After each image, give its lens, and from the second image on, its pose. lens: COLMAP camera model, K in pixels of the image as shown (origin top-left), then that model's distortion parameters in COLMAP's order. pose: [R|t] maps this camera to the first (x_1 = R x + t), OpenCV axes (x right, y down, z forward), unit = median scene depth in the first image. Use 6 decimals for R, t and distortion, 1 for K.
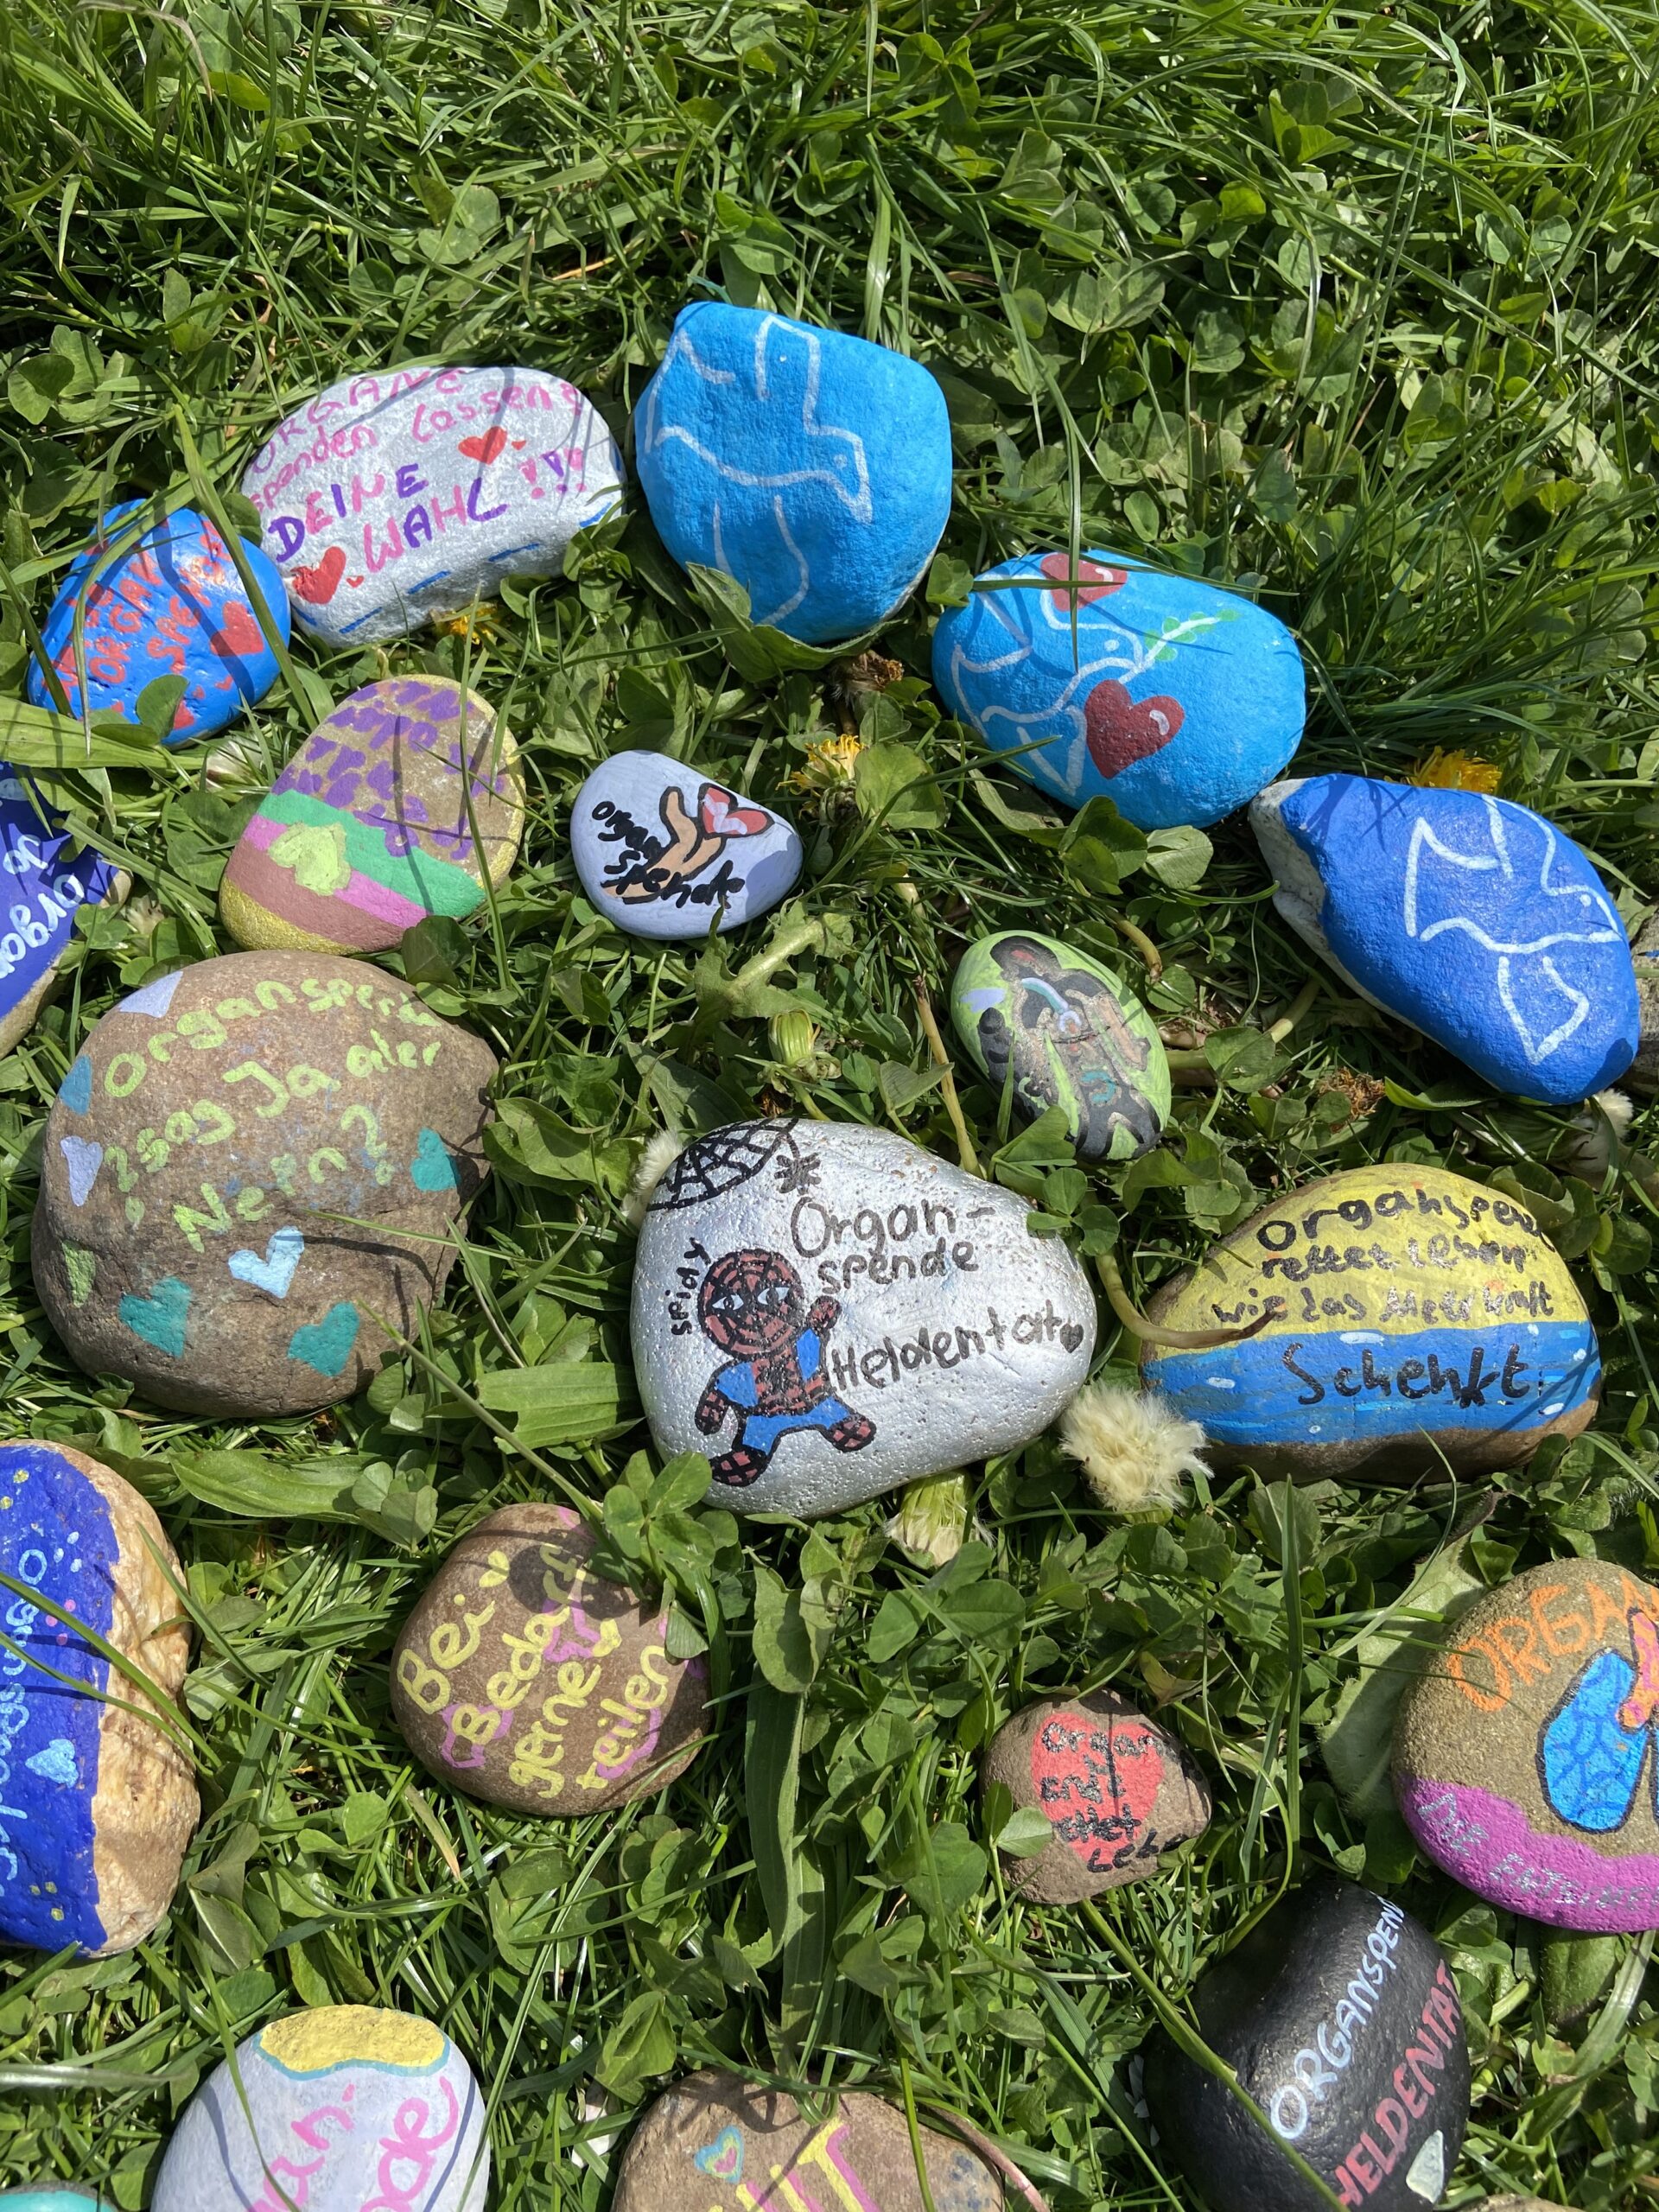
lens RADIAL K [[1538.6, 0, 872.5], [0, 1538.6, 1111.0], [0, 0, 1]] dist [0.107198, -0.126513]
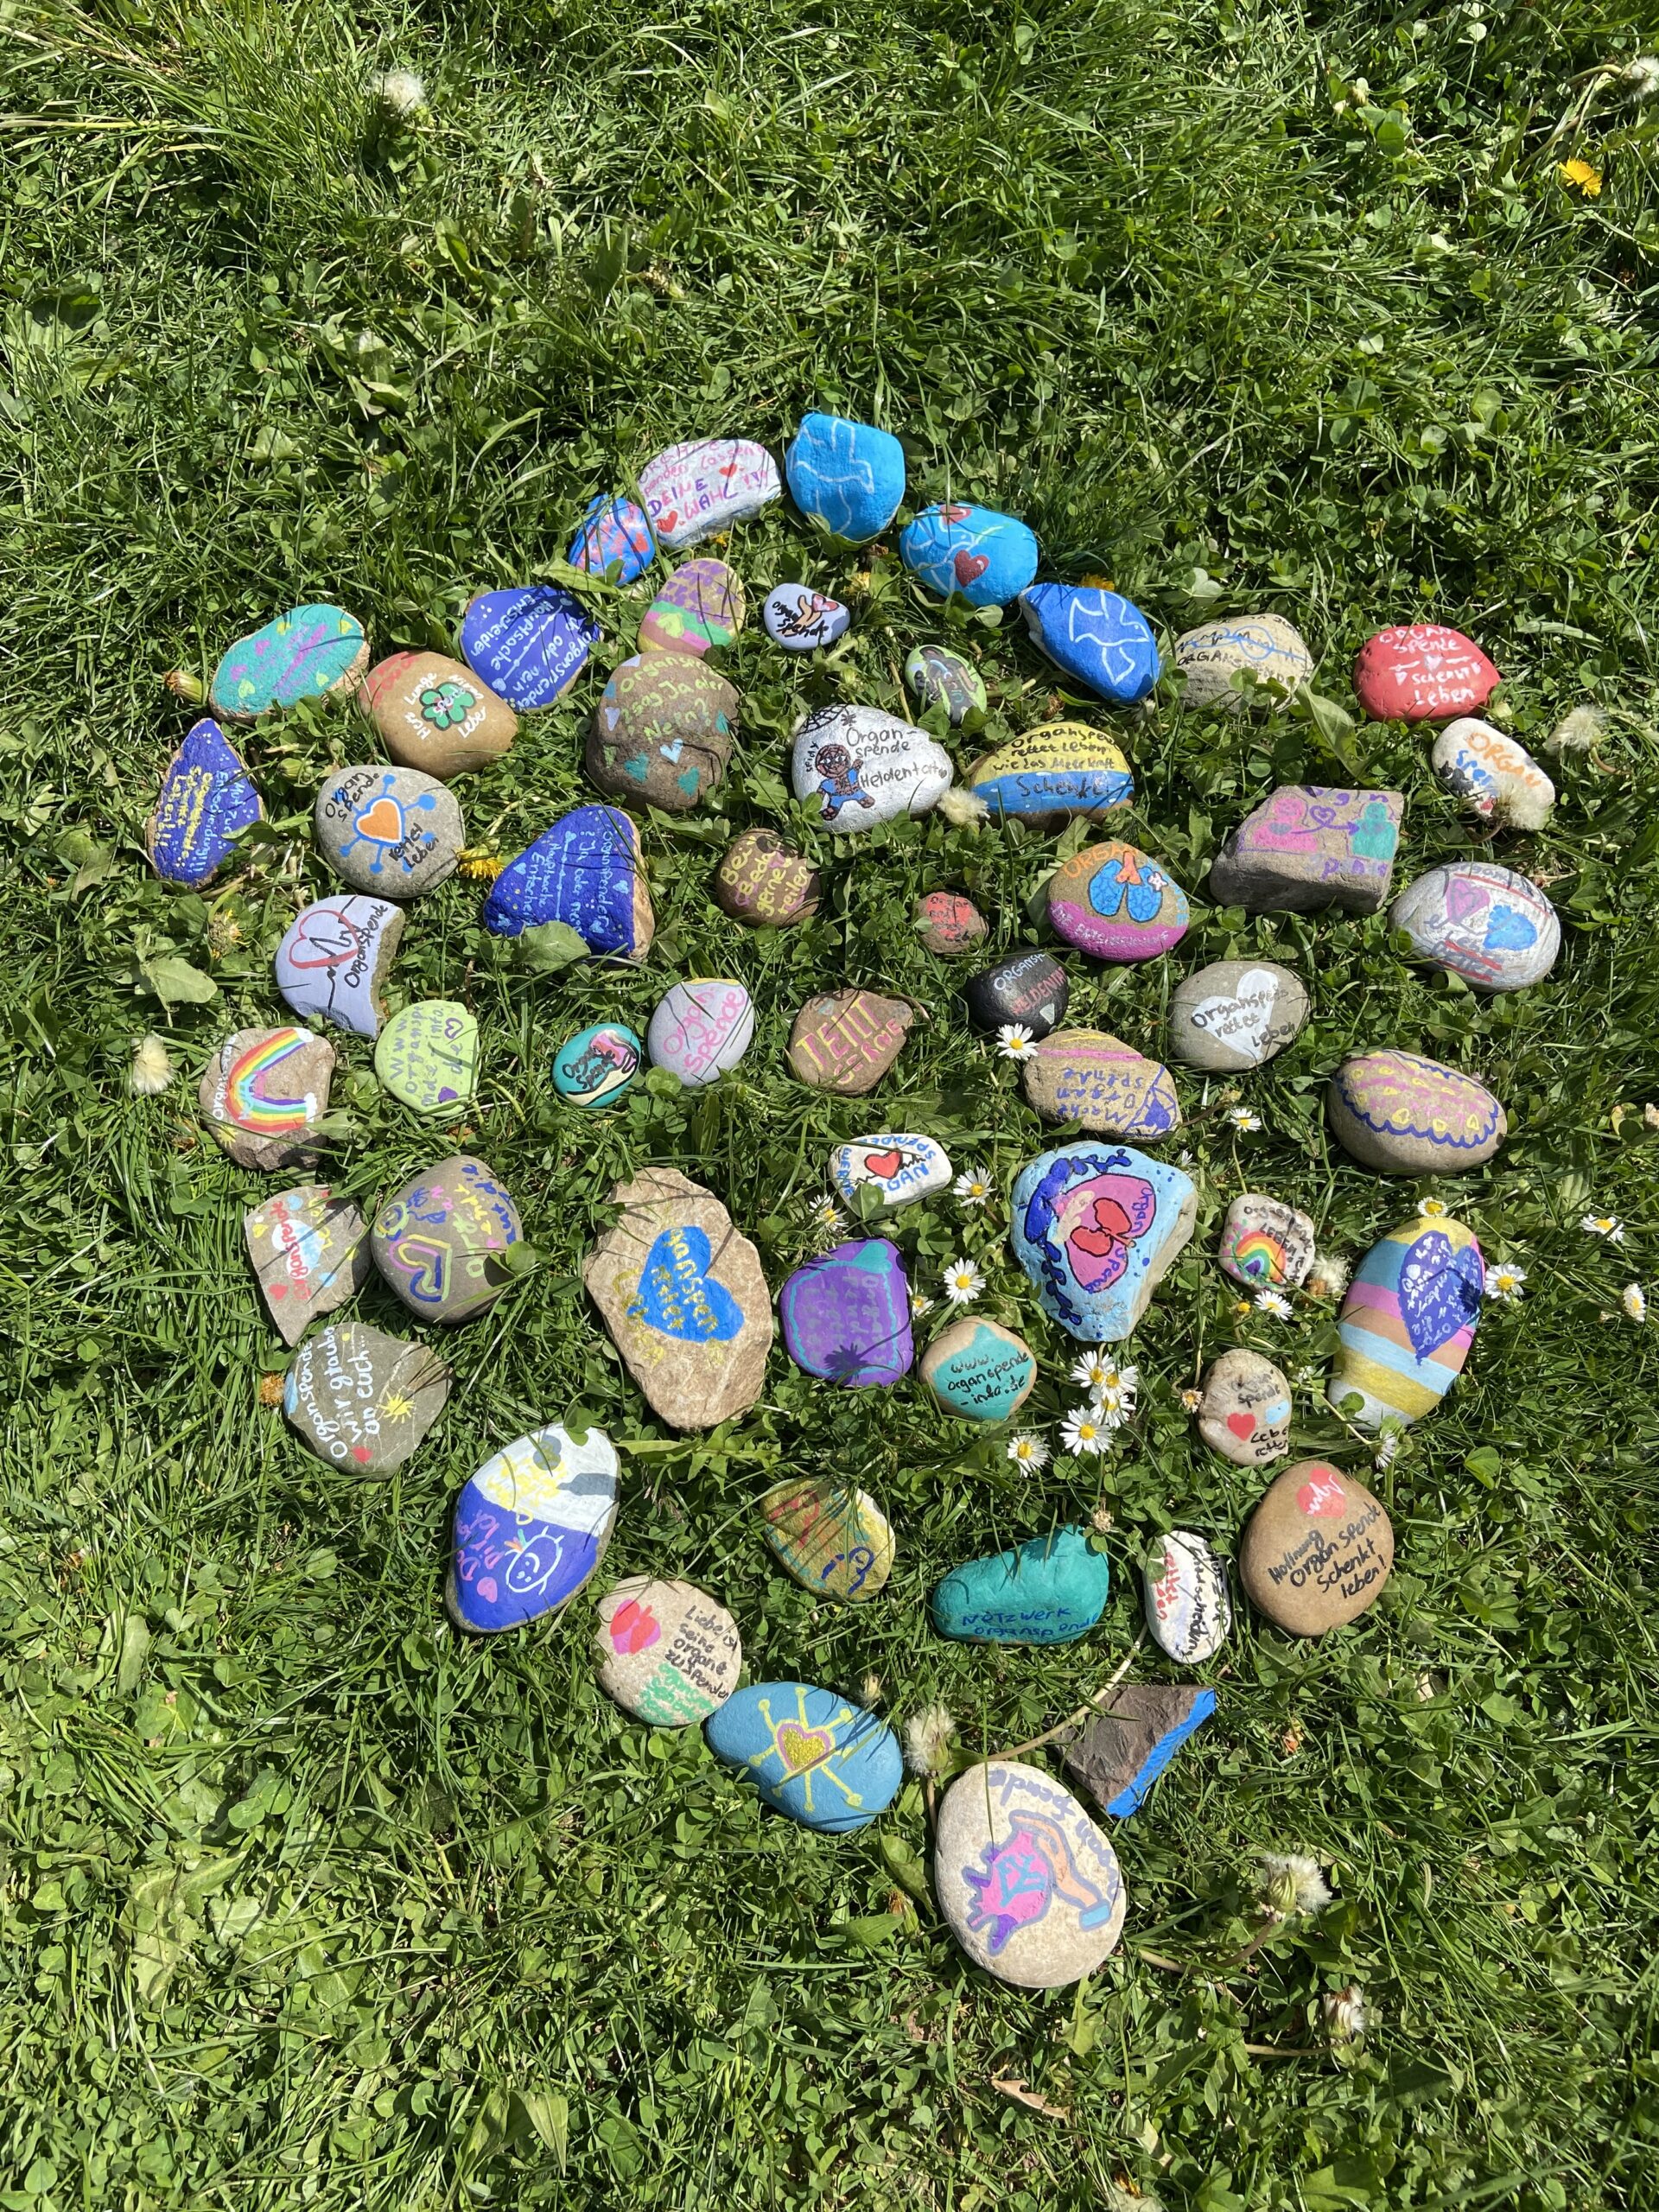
lens RADIAL K [[1613.1, 0, 859.8], [0, 1613.1, 1105.9], [0, 0, 1]] dist [0.118549, -0.155756]
pose [[0.998610, -0.007568, -0.052170, 0.113534], [0.006856, 0.999881, -0.013813, 0.727364], [0.052268, 0.013436, 0.998543, -1.833904]]
